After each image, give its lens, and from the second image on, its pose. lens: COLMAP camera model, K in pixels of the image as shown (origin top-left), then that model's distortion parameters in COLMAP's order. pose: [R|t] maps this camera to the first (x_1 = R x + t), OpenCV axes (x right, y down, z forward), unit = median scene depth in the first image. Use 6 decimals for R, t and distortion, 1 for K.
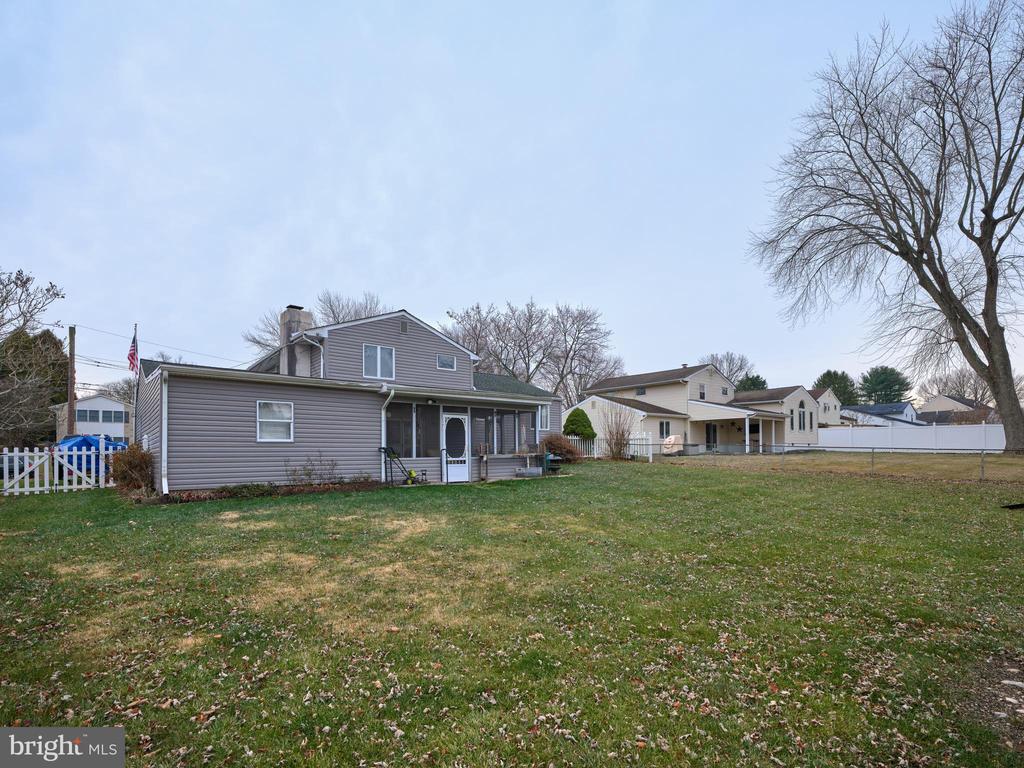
lens RADIAL K [[483.1, 0, 512.0], [0, 483.1, 384.0], [0, 0, 1]] dist [0.001352, 0.000046]
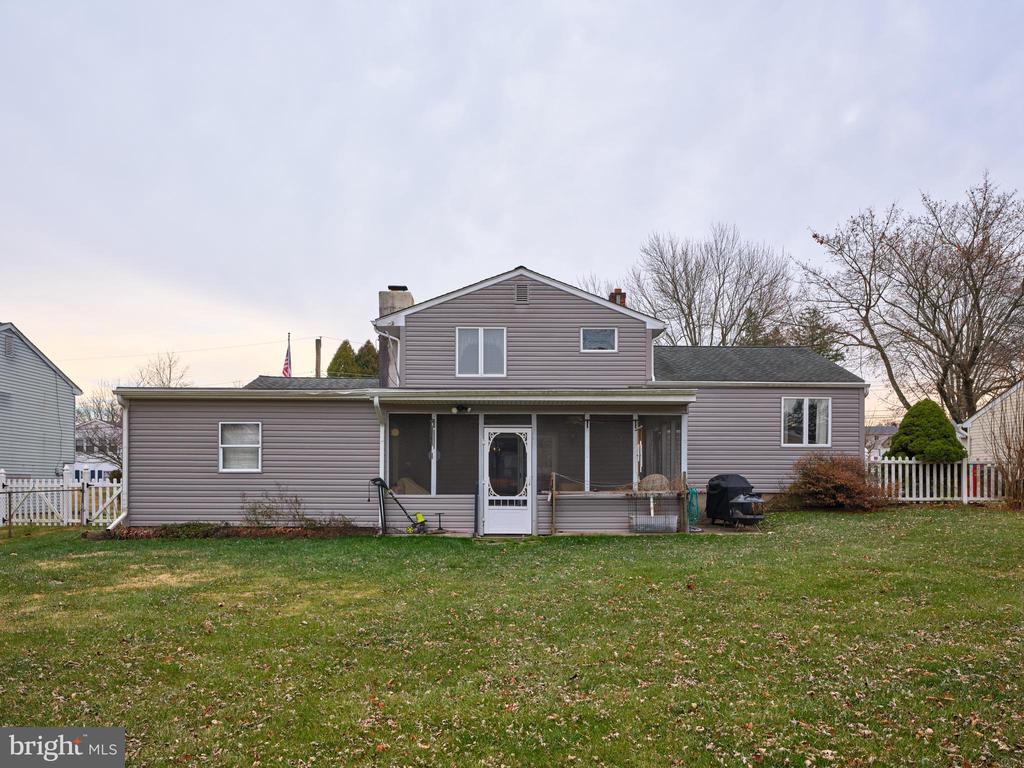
lens RADIAL K [[800.7, 0, 512.0], [0, 800.7, 384.0], [0, 0, 1]] dist [0.009473, 0.004500]
pose [[0.774208, -0.070719, -0.628968, 0.559128], [0.079808, 0.996714, -0.013829, 0.022018], [0.627880, -0.039491, 0.777308, 0.197371]]
